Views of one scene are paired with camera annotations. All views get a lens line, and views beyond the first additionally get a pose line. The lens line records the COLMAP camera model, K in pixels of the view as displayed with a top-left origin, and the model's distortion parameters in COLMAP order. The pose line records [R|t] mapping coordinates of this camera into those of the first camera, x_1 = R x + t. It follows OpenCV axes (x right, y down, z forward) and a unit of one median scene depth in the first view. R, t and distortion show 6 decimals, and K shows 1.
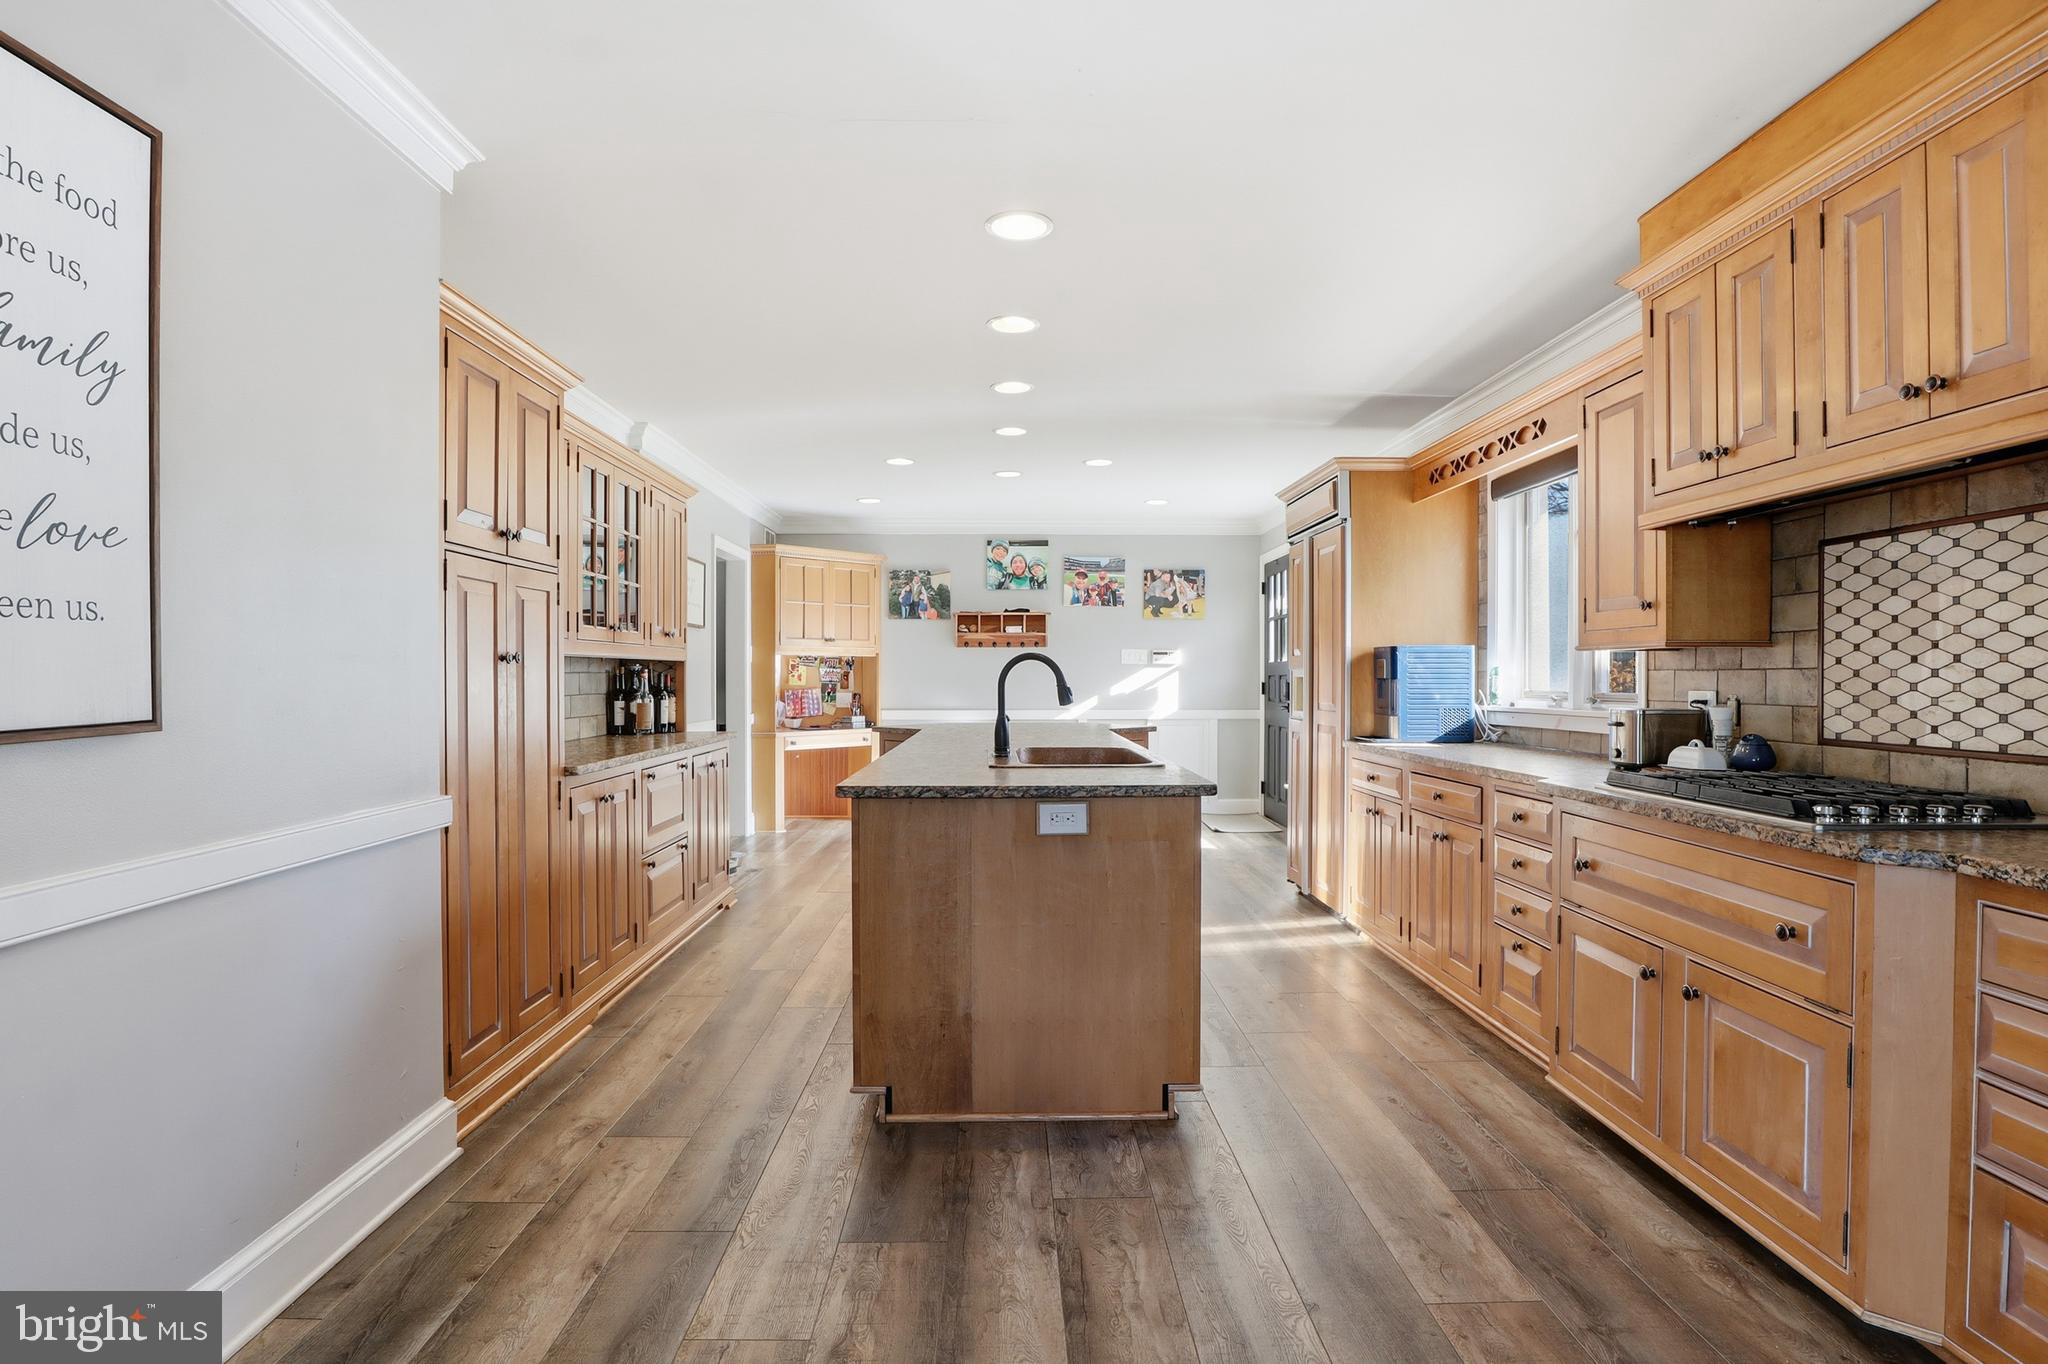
lens RADIAL K [[1048.1, 0, 1013.8], [0, 1048.1, 680.8], [0, 0, 1]] dist [-0.044720, 0.014528]
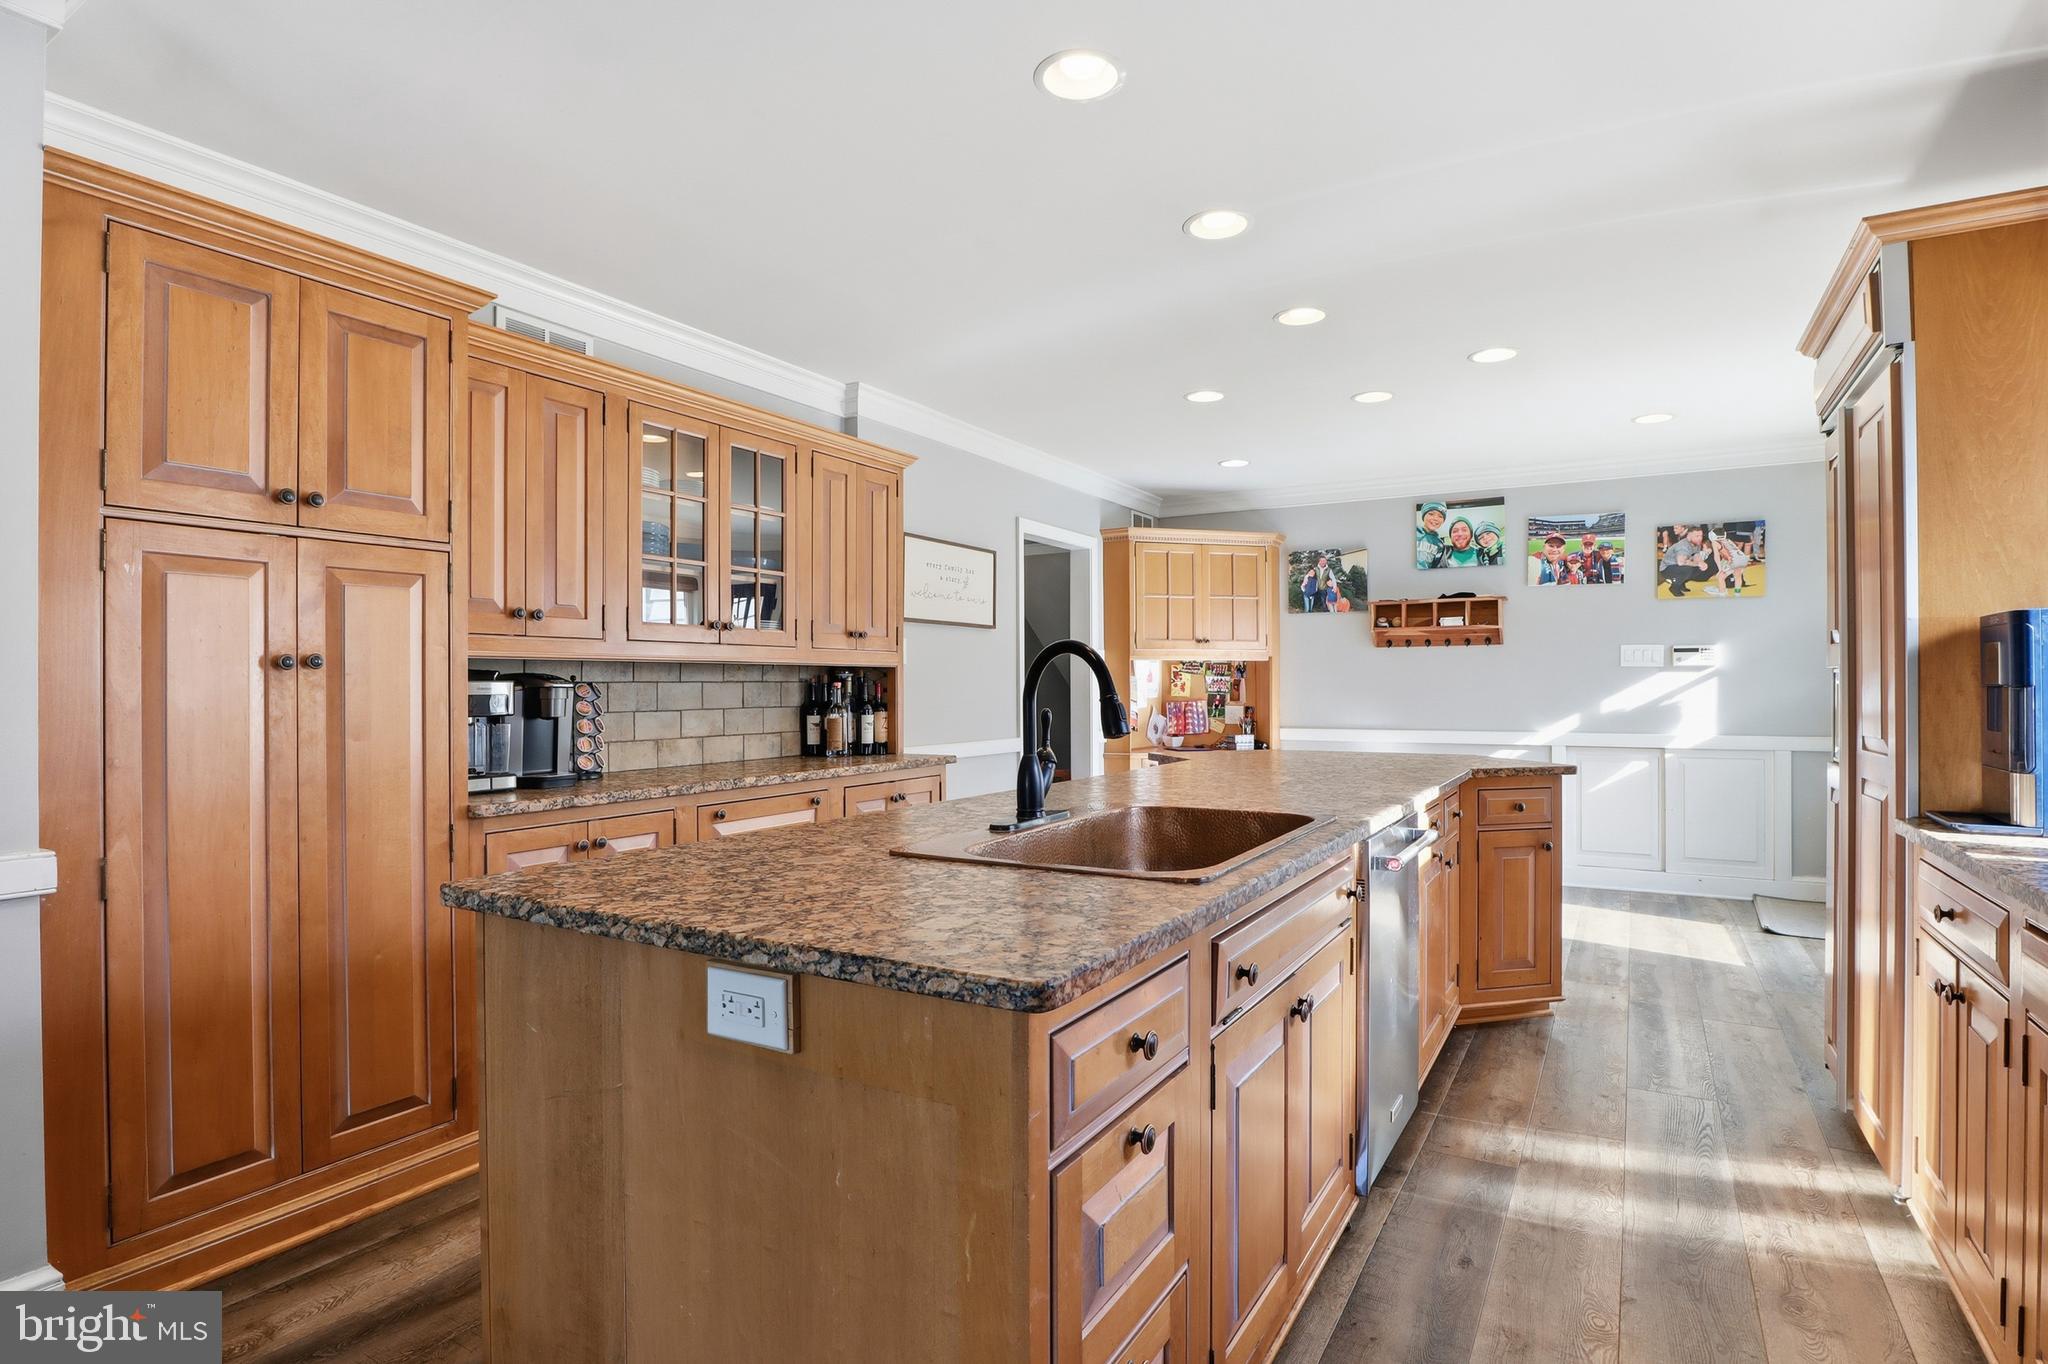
lens RADIAL K [[1048.1, 0, 1013.8], [0, 1048.1, 680.8], [0, 0, 1]] dist [-0.044720, 0.014528]
pose [[0.854213, -0.004981, -0.519900, 0.115377], [-0.000164, 0.999951, -0.009850, -0.000119], [0.519923, 0.008499, 0.854171, 0.215037]]
